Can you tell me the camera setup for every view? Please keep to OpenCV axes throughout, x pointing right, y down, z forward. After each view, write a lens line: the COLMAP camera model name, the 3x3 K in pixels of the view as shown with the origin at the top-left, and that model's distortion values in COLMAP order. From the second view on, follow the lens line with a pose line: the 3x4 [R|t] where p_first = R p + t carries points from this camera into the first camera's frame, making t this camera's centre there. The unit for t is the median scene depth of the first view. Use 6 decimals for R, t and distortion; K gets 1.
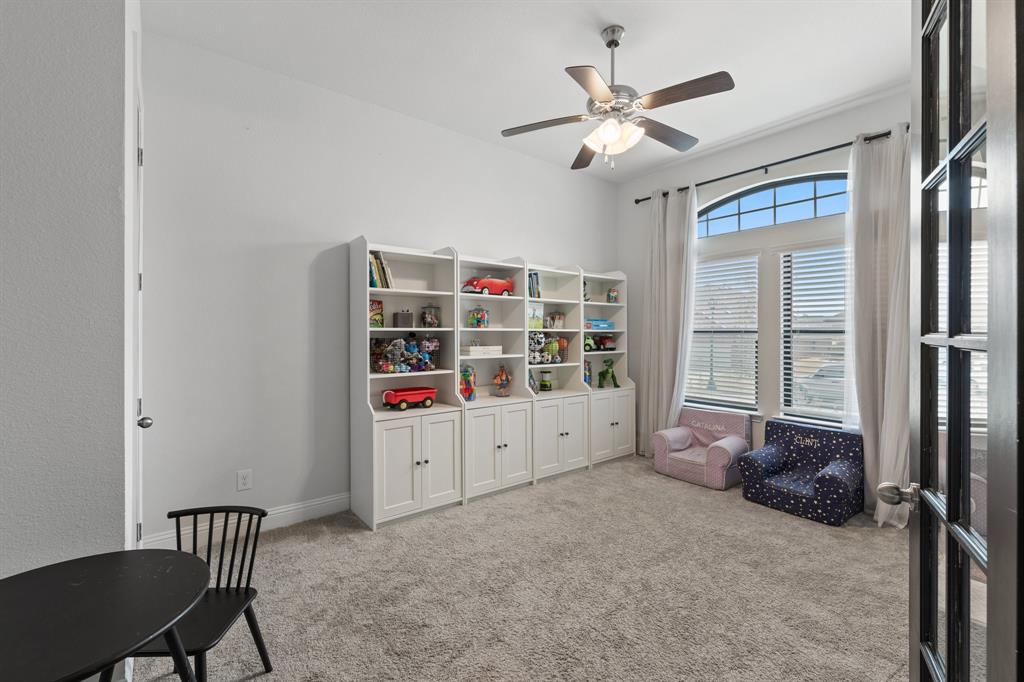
lens RADIAL K [[440.5, 0, 514.1], [0, 440.5, 336.4], [0, 0, 1]] dist [-0.005419, -0.000343]
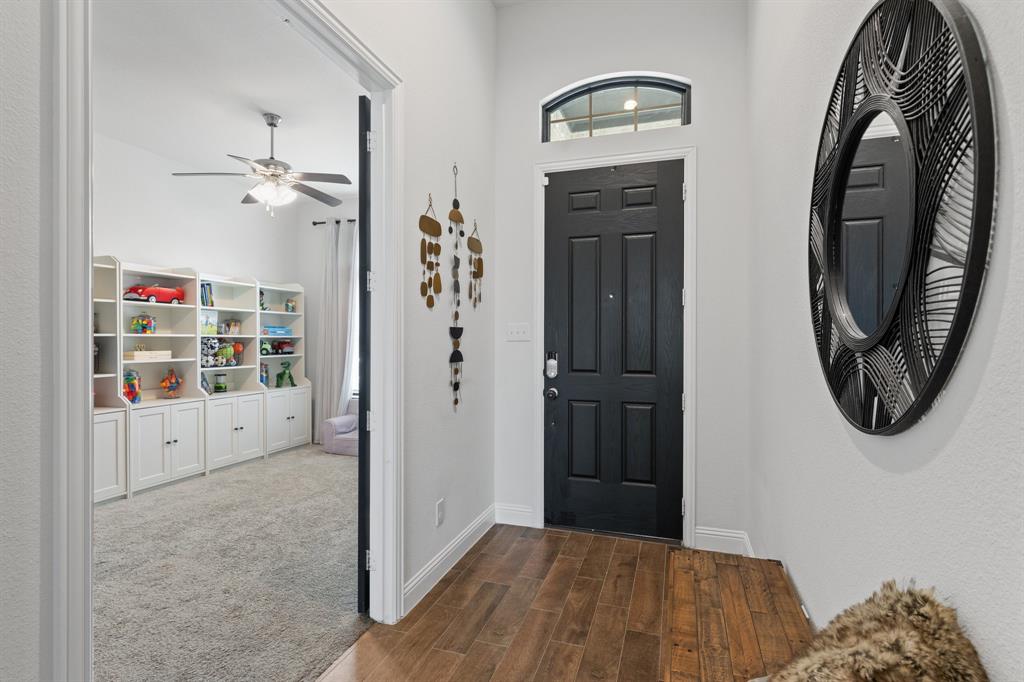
lens RADIAL K [[498.4, 0, 516.3], [0, 498.4, 339.3], [0, 0, 1]] dist [0.004838, 0.000802]
pose [[0.833455, -0.000780, 0.552587, 0.000466], [0.004216, 0.999979, -0.004948, 0.003414], [-0.552572, 0.006454, 0.833440, -0.470090]]
